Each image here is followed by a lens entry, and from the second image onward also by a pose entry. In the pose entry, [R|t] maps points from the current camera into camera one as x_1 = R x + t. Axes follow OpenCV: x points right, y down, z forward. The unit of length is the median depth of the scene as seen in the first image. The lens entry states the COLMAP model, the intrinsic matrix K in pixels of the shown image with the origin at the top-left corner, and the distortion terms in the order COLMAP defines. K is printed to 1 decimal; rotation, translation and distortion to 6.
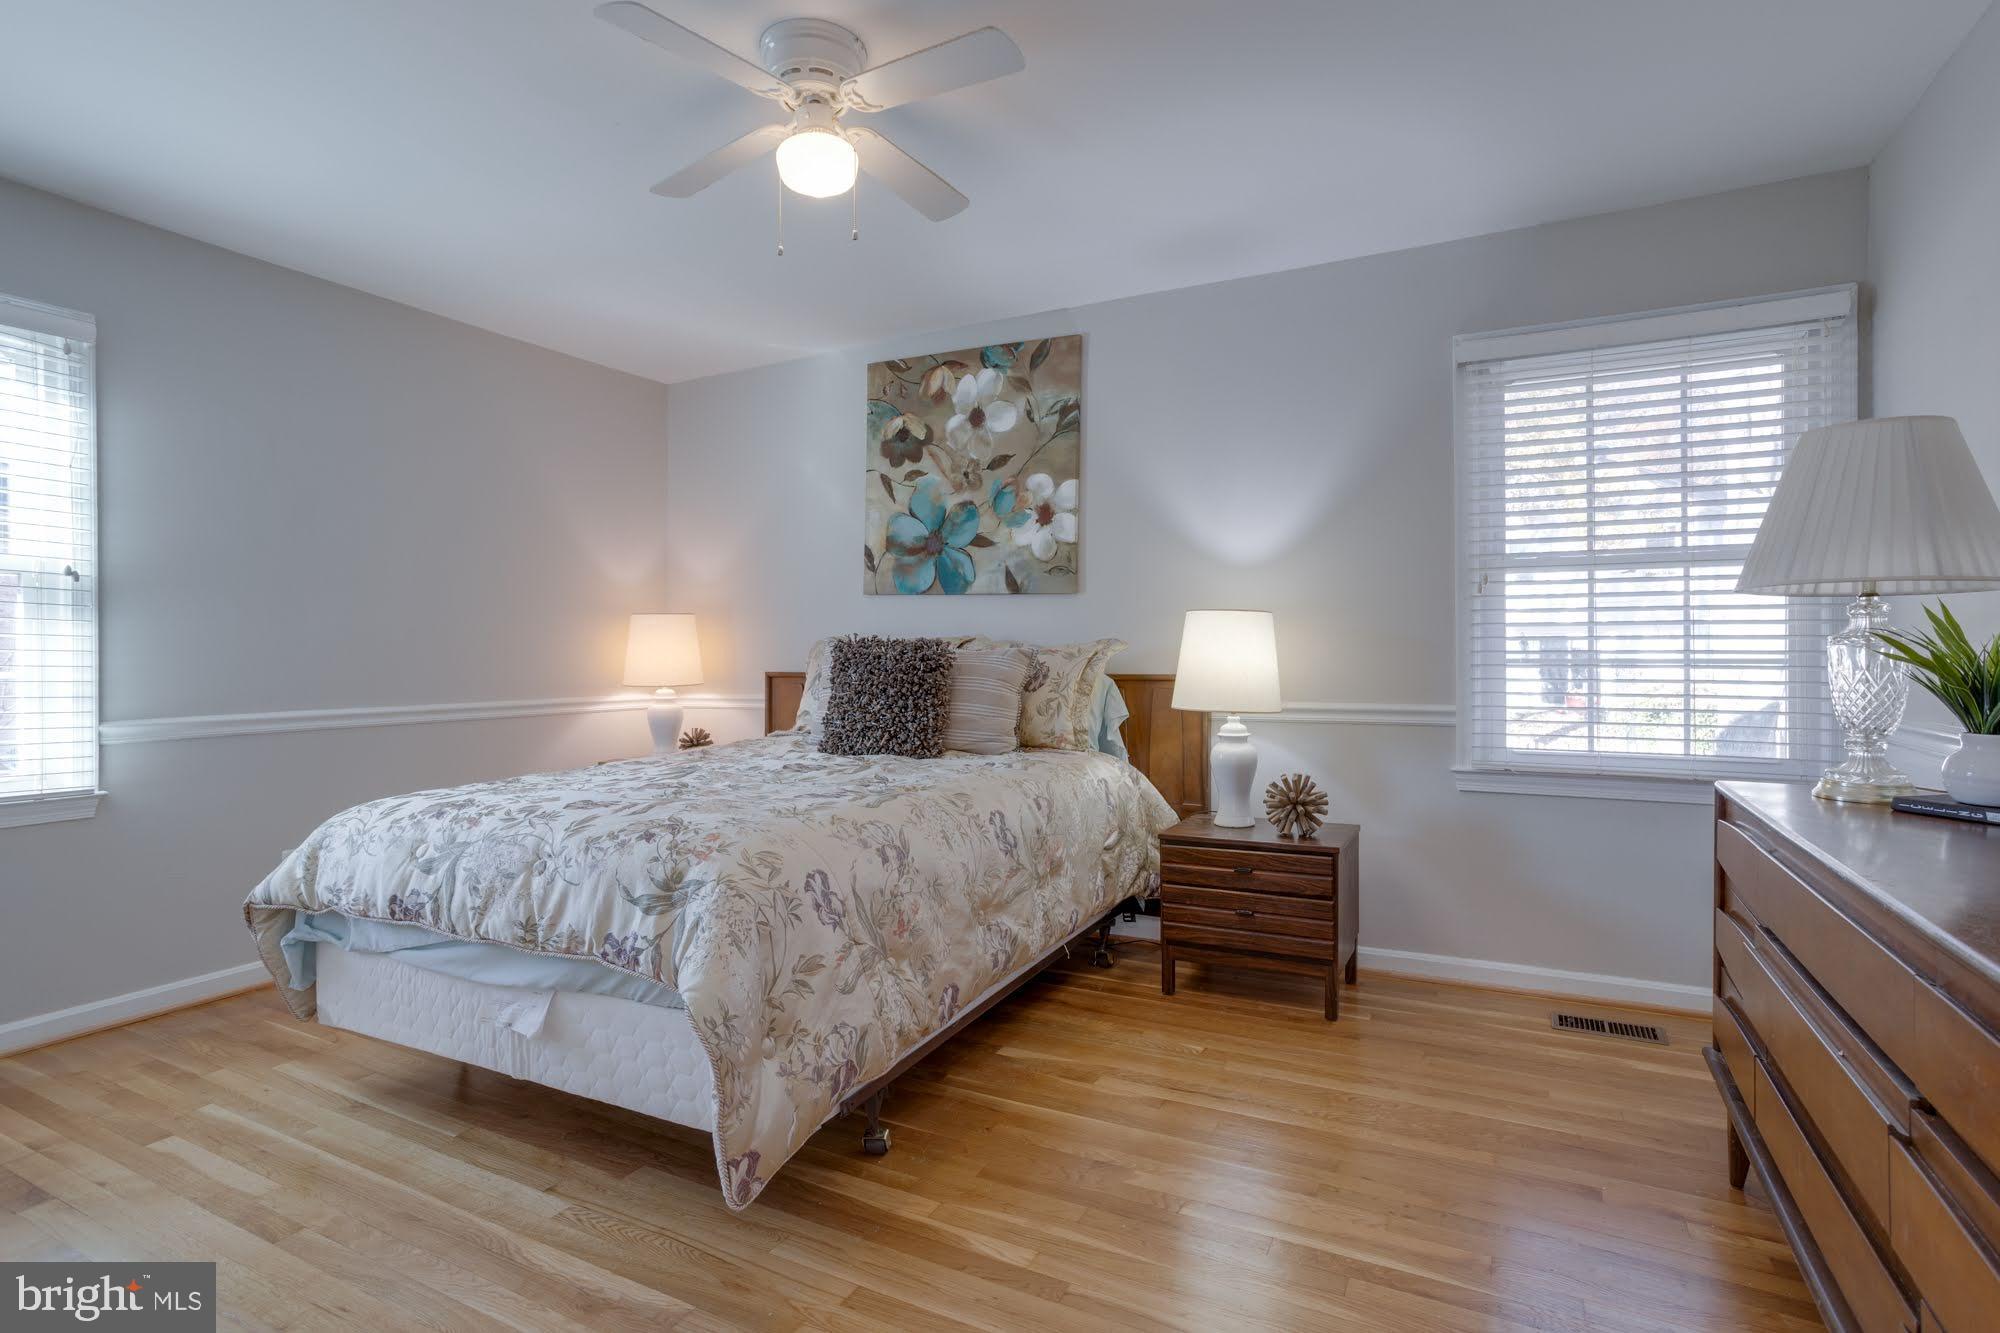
lens RADIAL K [[1009.0, 0, 1009.9], [0, 1009.0, 673.4], [0, 0, 1]] dist [-0.058762, 0.053093]
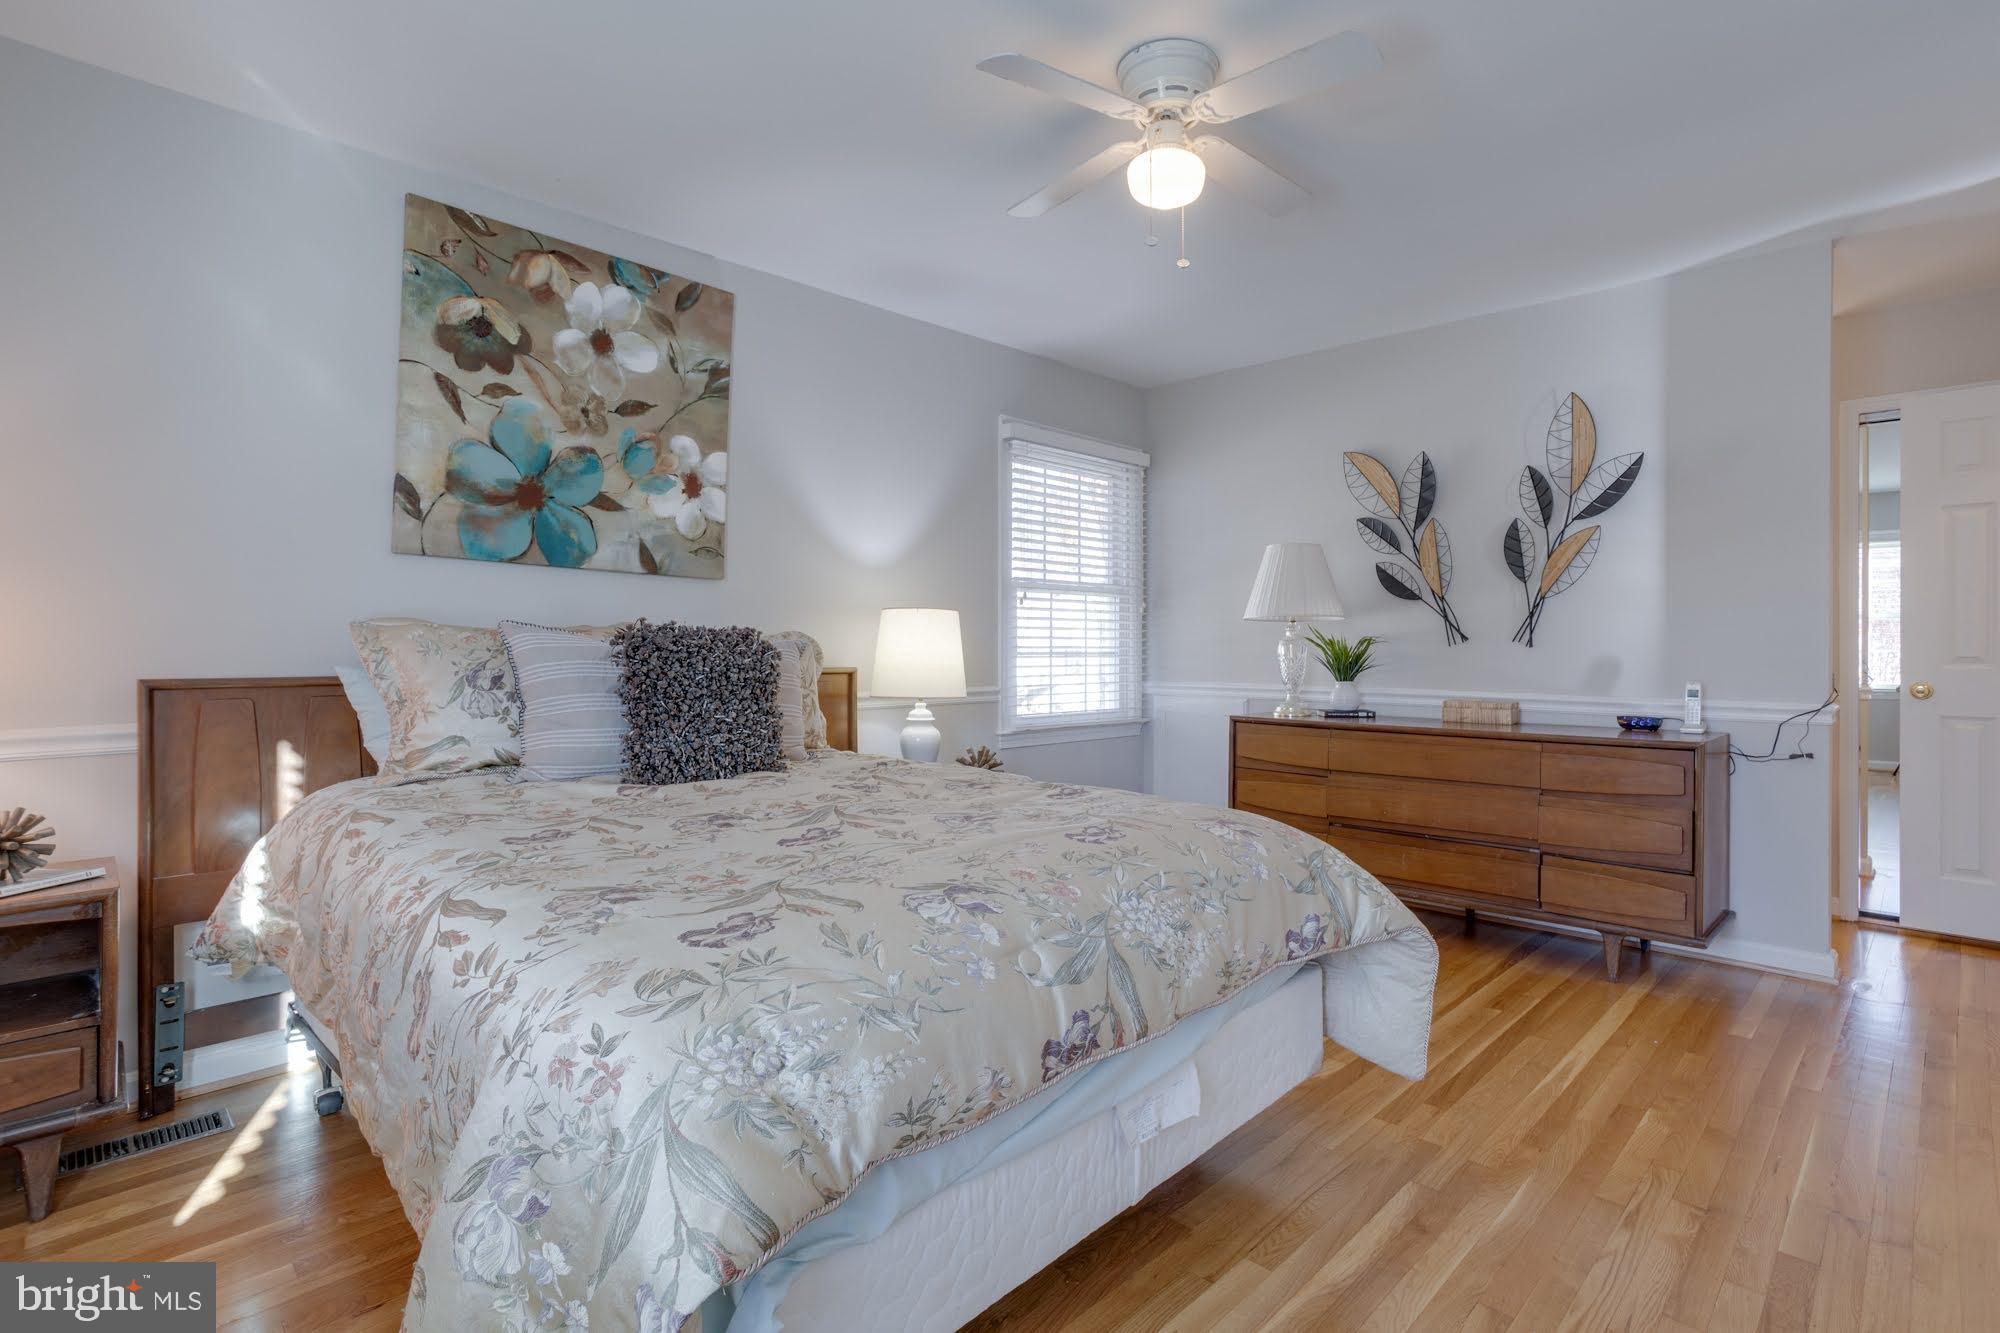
lens RADIAL K [[1009.0, 0, 1009.9], [0, 1009.0, 673.4], [0, 0, 1]] dist [-0.058762, 0.053093]
pose [[0.268257, -0.021194, 0.963114, -0.698560], [0.015541, 0.999723, 0.017671, -0.007384], [-0.963222, 0.010227, 0.268512, 0.493107]]
